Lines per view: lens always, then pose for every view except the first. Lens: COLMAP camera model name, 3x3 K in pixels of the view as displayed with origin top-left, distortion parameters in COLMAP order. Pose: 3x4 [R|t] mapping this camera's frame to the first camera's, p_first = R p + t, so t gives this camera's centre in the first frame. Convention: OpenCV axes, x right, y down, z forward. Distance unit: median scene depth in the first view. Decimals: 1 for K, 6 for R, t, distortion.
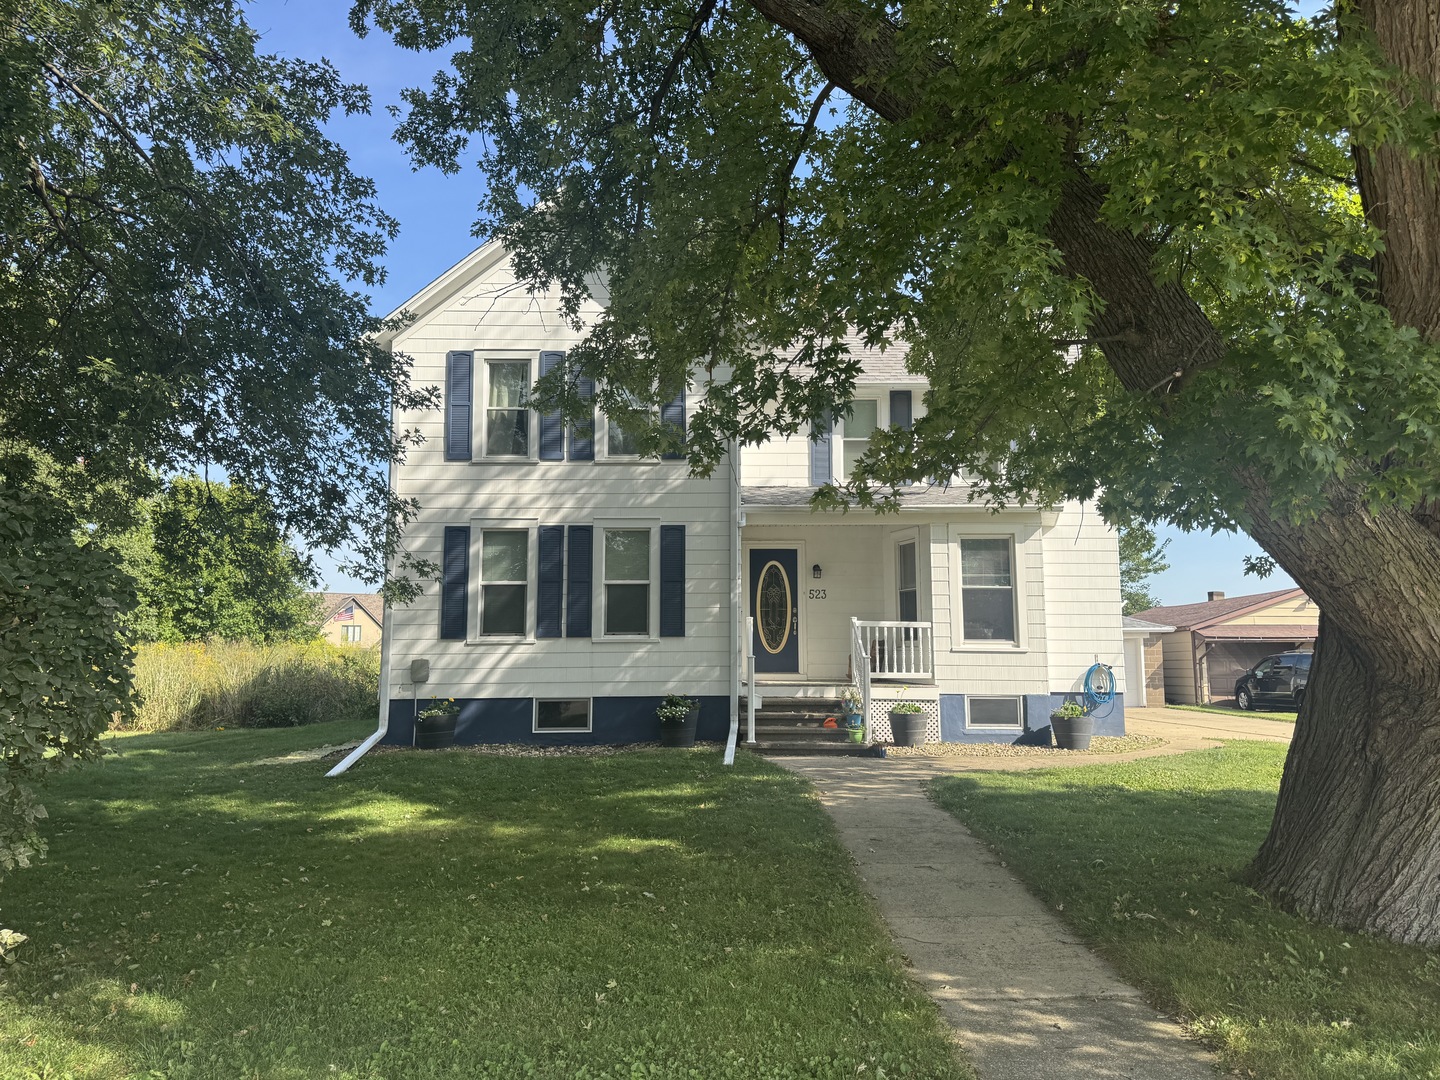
lens RADIAL K [[1001.0, 0, 720.0], [0, 1001.0, 540.0], [0, 0, 1]] dist [0.121413, -0.193628]
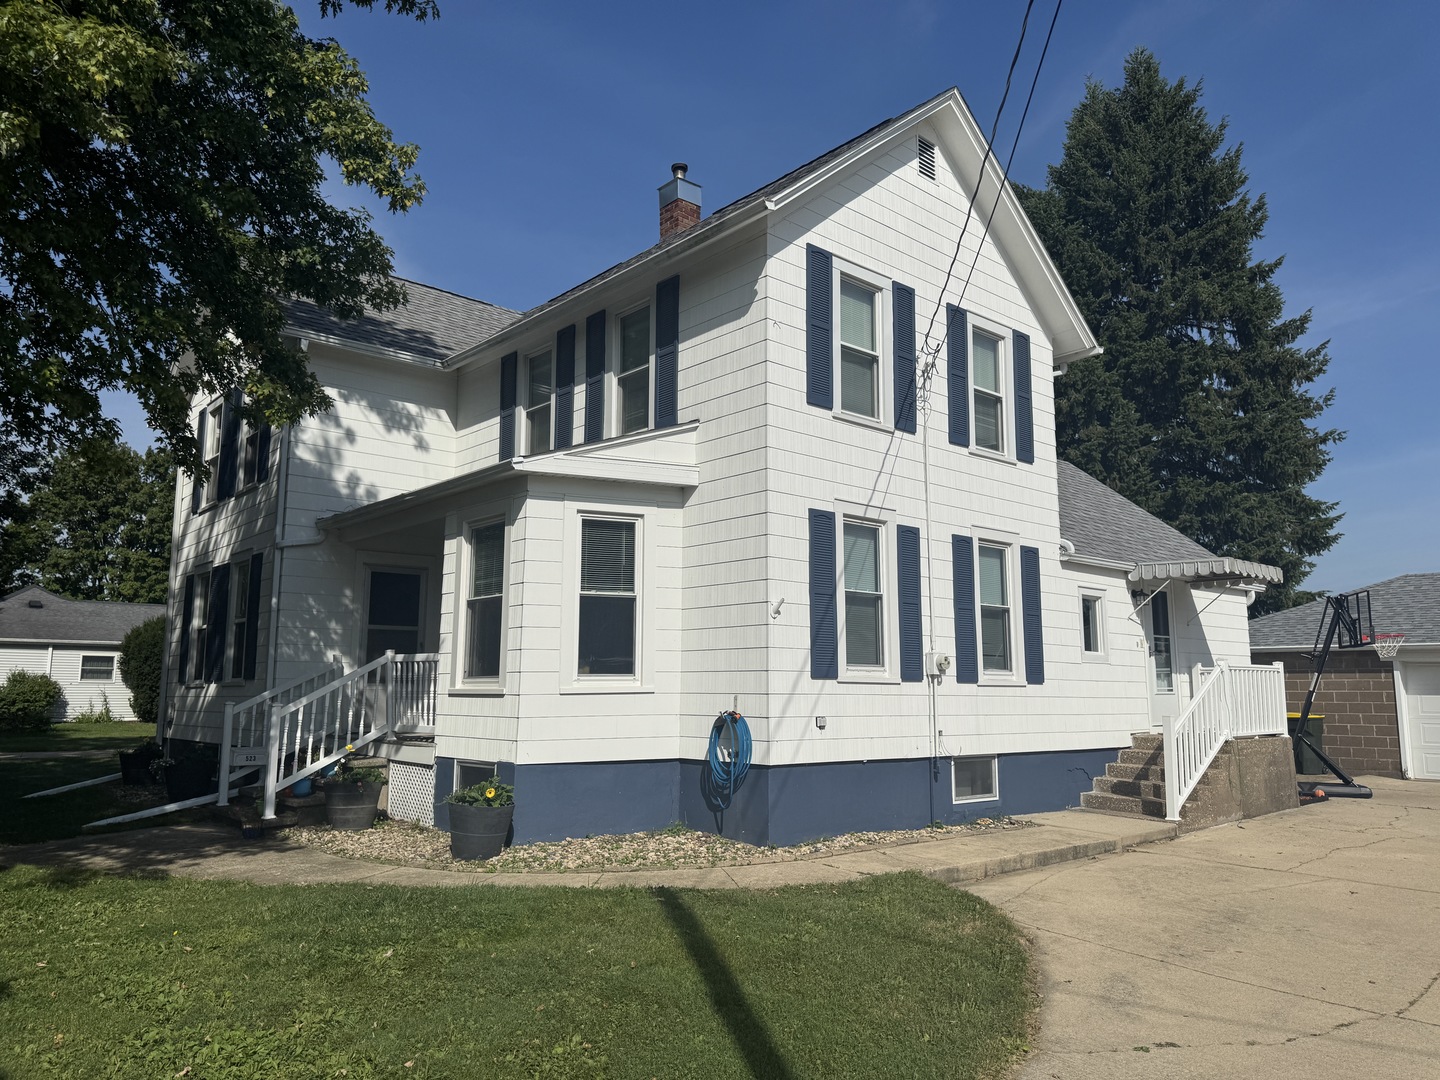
lens RADIAL K [[1001.0, 0, 720.0], [0, 1001.0, 540.0], [0, 0, 1]] dist [0.121413, -0.193628]
pose [[0.659886, -0.105202, -0.743964, 0.891373], [0.088276, 0.994147, -0.062280, 0.065997], [0.746162, -0.024576, 0.665311, 0.689234]]
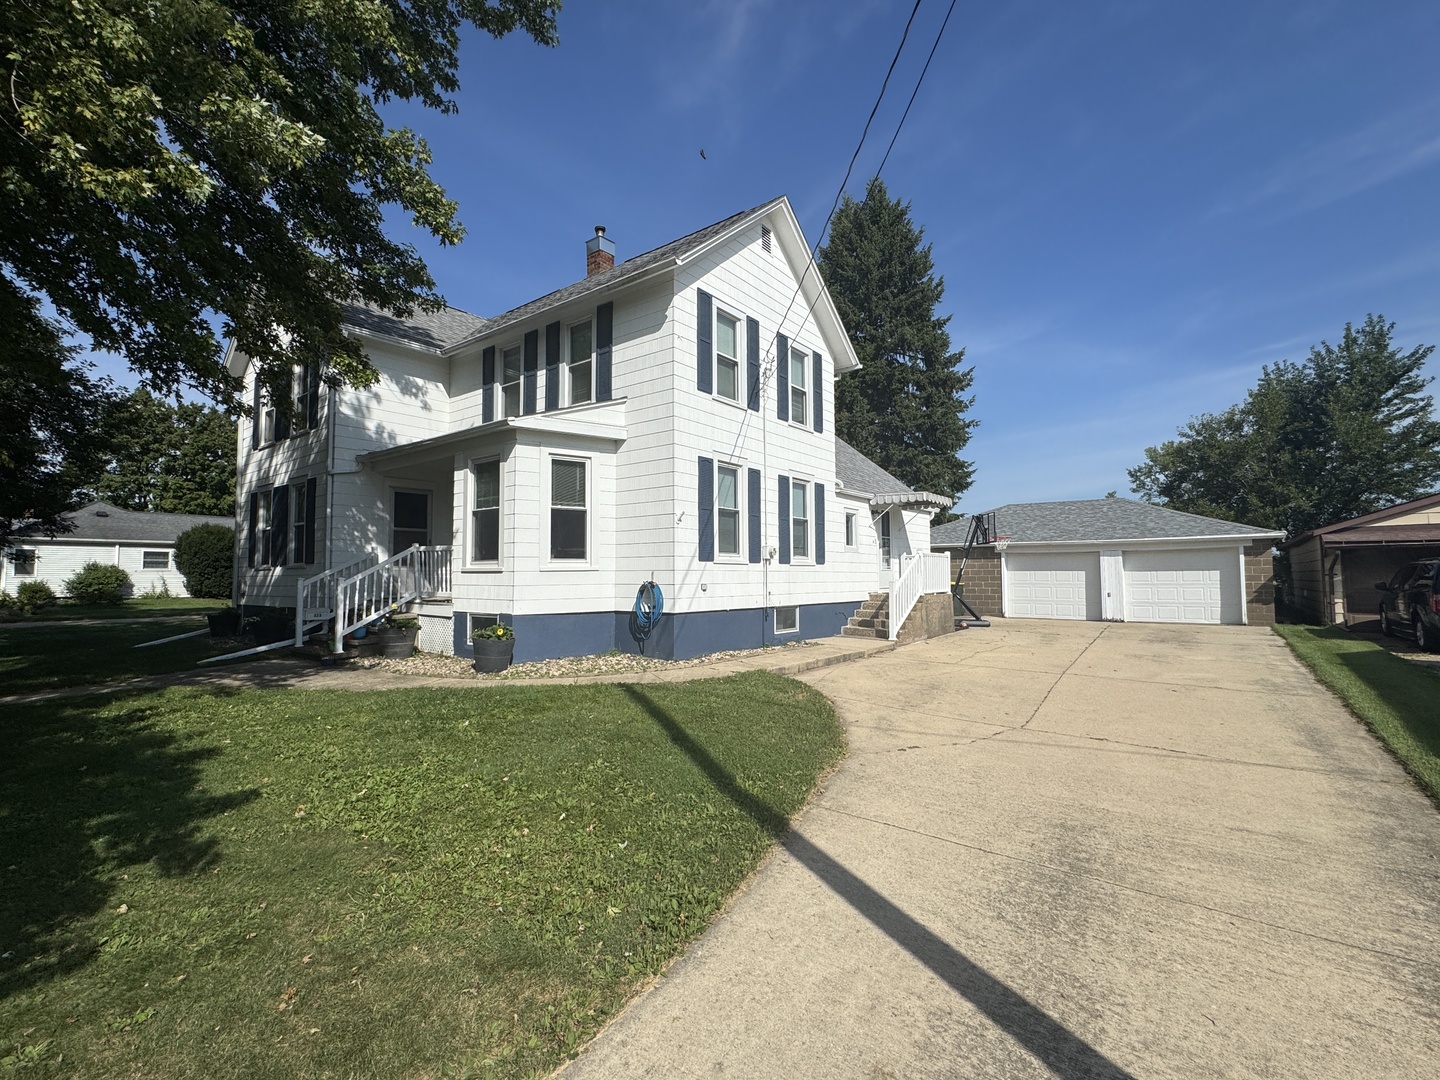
lens RADIAL K [[650.6, 0, 717.8], [0, 650.6, 535.4], [0, 0, 1]] dist [-0.002327, -0.000222]
pose [[0.787373, -0.037998, -0.615305, 0.877631], [0.078469, 0.996158, 0.038895, 0.067962], [0.611463, -0.078907, 0.787329, 0.637441]]
